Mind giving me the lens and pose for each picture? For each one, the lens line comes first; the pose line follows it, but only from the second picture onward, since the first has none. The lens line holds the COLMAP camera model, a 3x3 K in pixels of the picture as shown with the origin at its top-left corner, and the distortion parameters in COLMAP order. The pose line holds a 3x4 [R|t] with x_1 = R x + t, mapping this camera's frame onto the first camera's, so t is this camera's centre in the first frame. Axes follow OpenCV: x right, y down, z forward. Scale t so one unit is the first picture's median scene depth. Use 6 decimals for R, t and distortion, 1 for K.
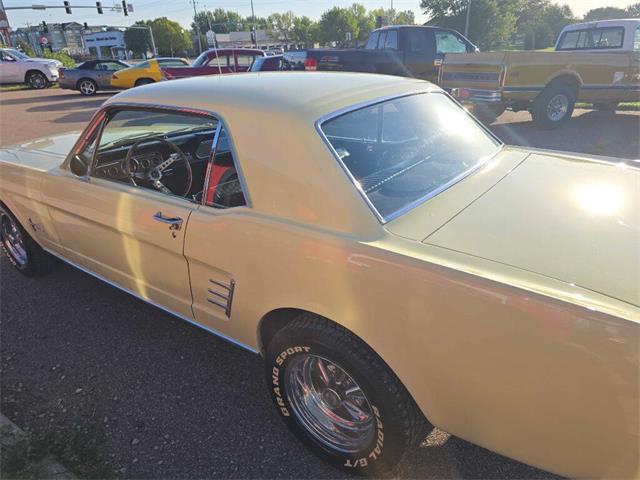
lens RADIAL K [[426.9, 0, 322.2], [0, 426.9, 241.8], [0, 0, 1]] dist [0.035004, -0.038492]
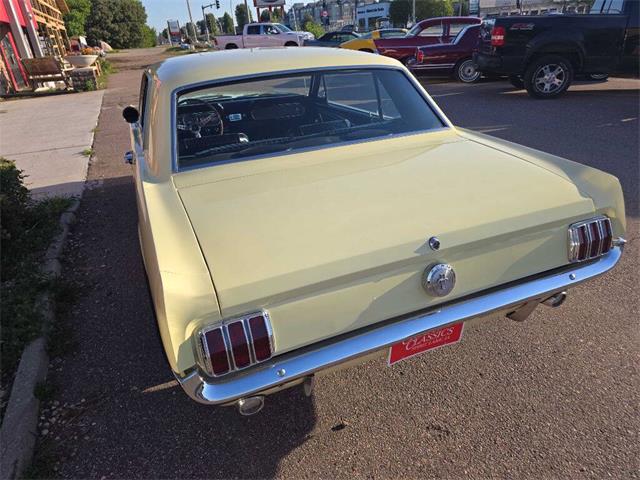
lens RADIAL K [[427.8, 0, 320.0], [0, 427.8, 240.0], [0, 0, 1]] dist [0.038000, -0.038146]
pose [[0.853682, 0.210491, -0.476362, 0.115606], [-0.183561, 0.977596, 0.103016, -0.005603], [0.487373, -0.000501, 0.873194, 0.008461]]
